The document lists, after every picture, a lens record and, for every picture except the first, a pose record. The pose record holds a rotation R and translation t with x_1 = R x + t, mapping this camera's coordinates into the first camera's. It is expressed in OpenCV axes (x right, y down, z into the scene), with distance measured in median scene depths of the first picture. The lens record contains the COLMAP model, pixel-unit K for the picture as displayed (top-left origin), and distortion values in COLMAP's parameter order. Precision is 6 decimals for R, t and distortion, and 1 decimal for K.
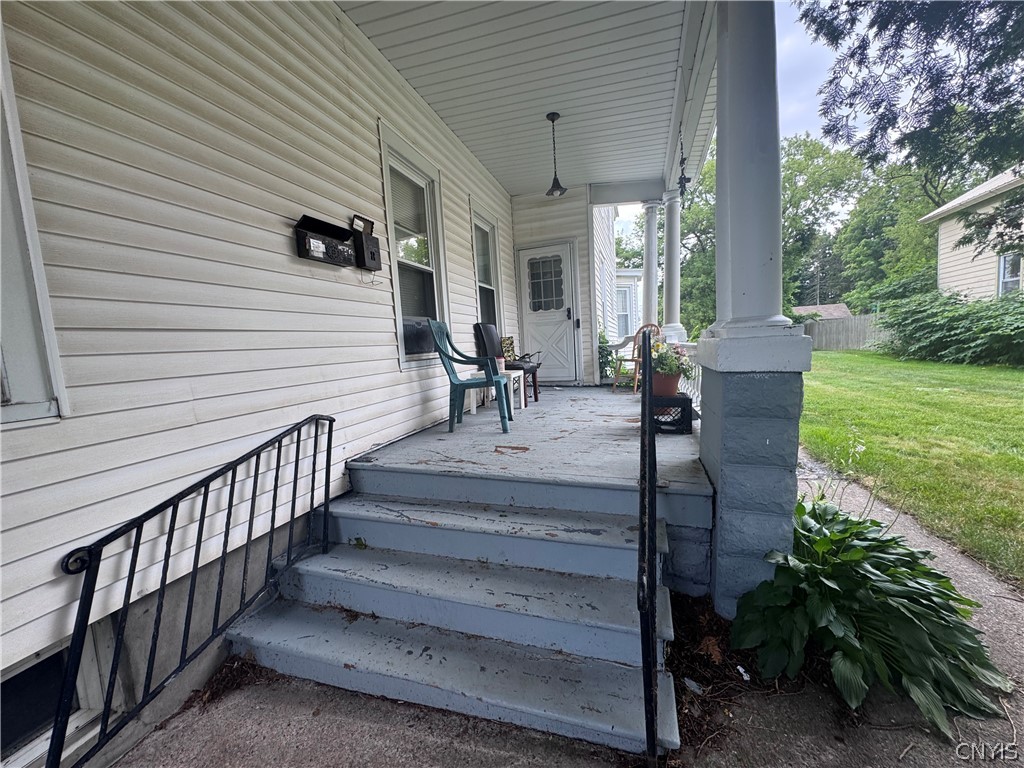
lens RADIAL K [[408.3, 0, 512.0], [0, 408.3, 384.0], [0, 0, 1]] dist [-0.004111, -0.000245]
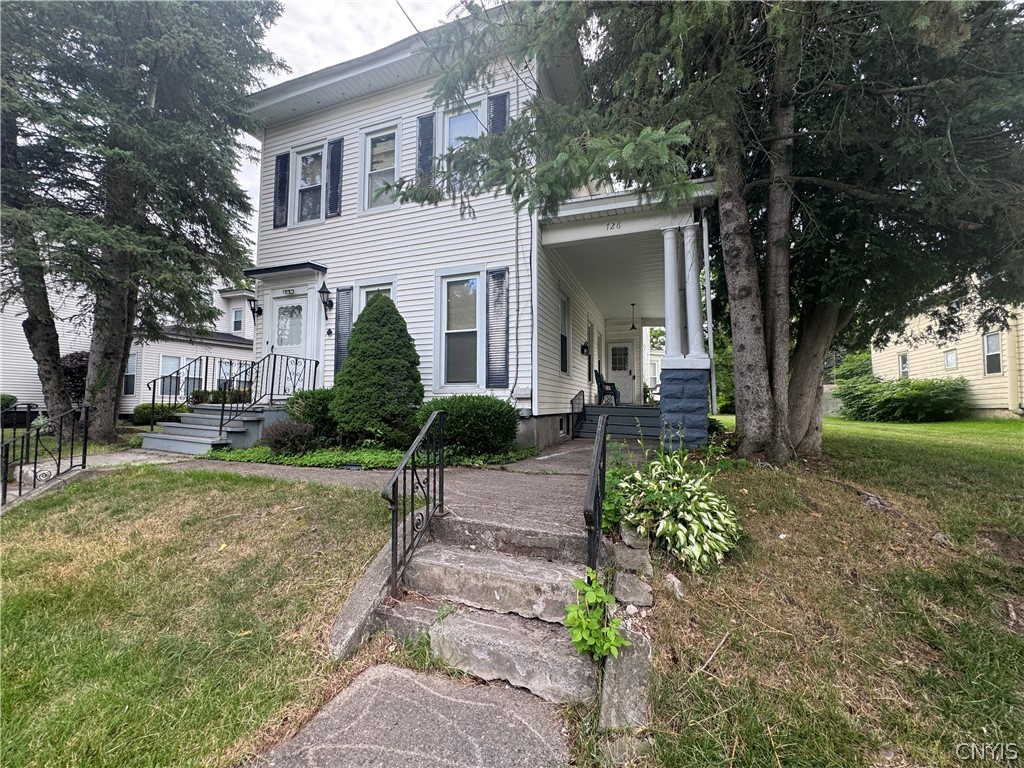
lens RADIAL K [[408.3, 0, 512.0], [0, 408.3, 384.0], [0, 0, 1]] dist [-0.004111, -0.000245]
pose [[0.995877, 0.059729, -0.068281, -0.341642], [-0.069077, 0.987171, -0.143953, 0.249878], [0.058806, 0.148076, 0.987226, -1.205228]]
